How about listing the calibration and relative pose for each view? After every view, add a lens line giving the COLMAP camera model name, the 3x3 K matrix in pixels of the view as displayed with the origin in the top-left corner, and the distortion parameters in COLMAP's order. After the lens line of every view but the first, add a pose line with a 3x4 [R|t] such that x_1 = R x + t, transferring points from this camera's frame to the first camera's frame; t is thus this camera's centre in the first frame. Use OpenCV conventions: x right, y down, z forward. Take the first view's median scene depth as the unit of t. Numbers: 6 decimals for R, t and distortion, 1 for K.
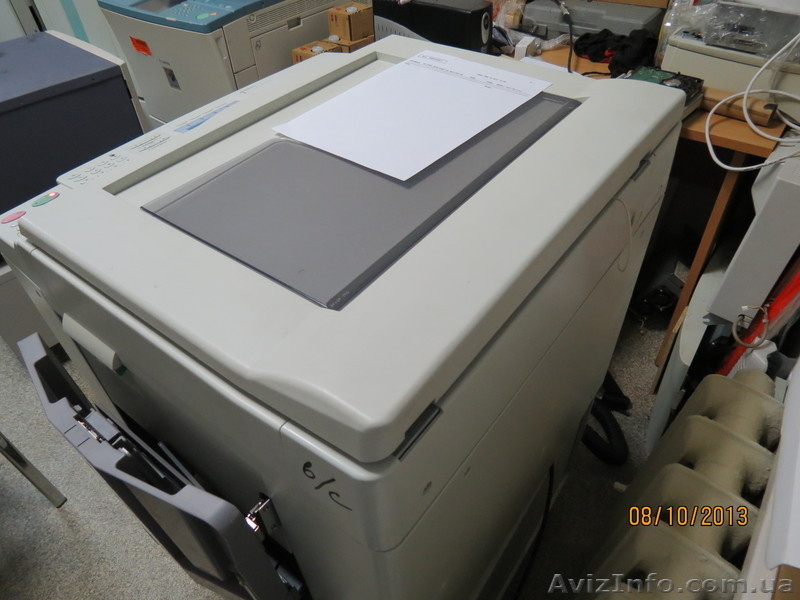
lens RADIAL K [[571.0, 0, 400.0], [0, 571.0, 300.0], [0, 0, 1]] dist [-0.025761, 0.001482]
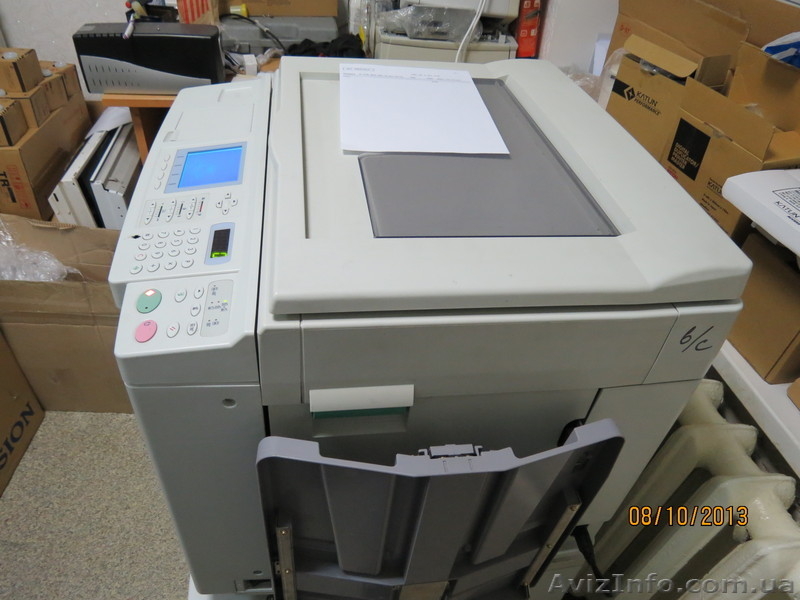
lens RADIAL K [[571.0, 0, 400.0], [0, 571.0, 300.0], [0, 0, 1]] dist [-0.025761, 0.001482]
pose [[0.700501, -0.382719, 0.602350, -0.491903], [0.400683, 0.909368, 0.111818, -0.074008], [-0.590553, 0.163022, 0.790362, 0.103342]]
